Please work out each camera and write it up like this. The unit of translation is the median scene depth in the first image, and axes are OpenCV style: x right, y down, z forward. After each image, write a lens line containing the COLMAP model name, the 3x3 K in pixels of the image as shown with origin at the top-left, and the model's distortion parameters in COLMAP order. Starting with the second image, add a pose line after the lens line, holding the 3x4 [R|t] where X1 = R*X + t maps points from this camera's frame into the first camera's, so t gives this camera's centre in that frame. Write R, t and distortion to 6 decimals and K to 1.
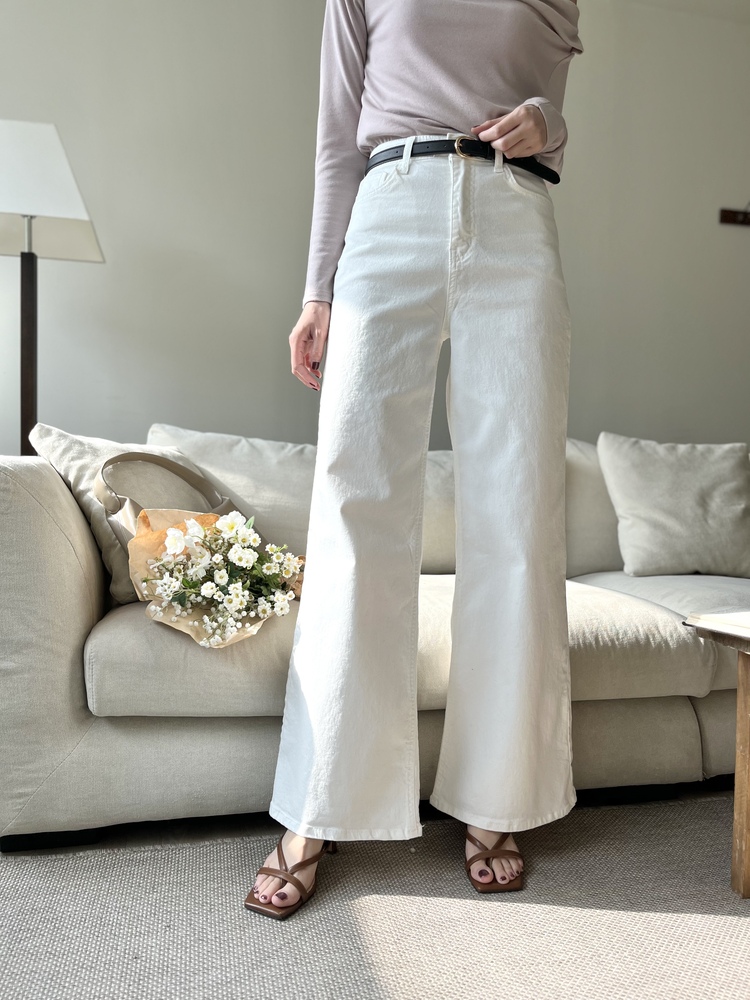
lens RADIAL K [[756.1, 0, 390.6], [0, 756.1, 500.5], [0, 0, 1]] dist [0.004272, -0.004056]
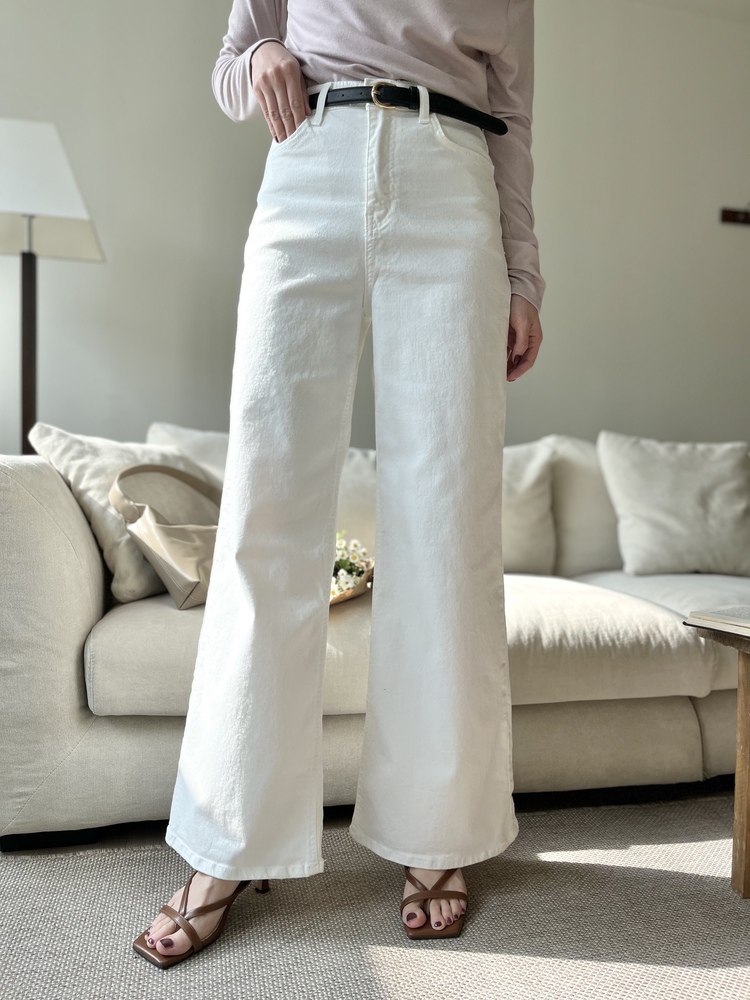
lens RADIAL K [[756.1, 0, 390.6], [0, 756.1, 500.5], [0, 0, 1]] dist [0.004272, -0.004056]
pose [[0.999999, 0.001287, -0.001132, 0.093774], [-0.001287, 0.999999, 0.000507, 0.000177], [0.001133, -0.000505, 0.999999, 0.109277]]
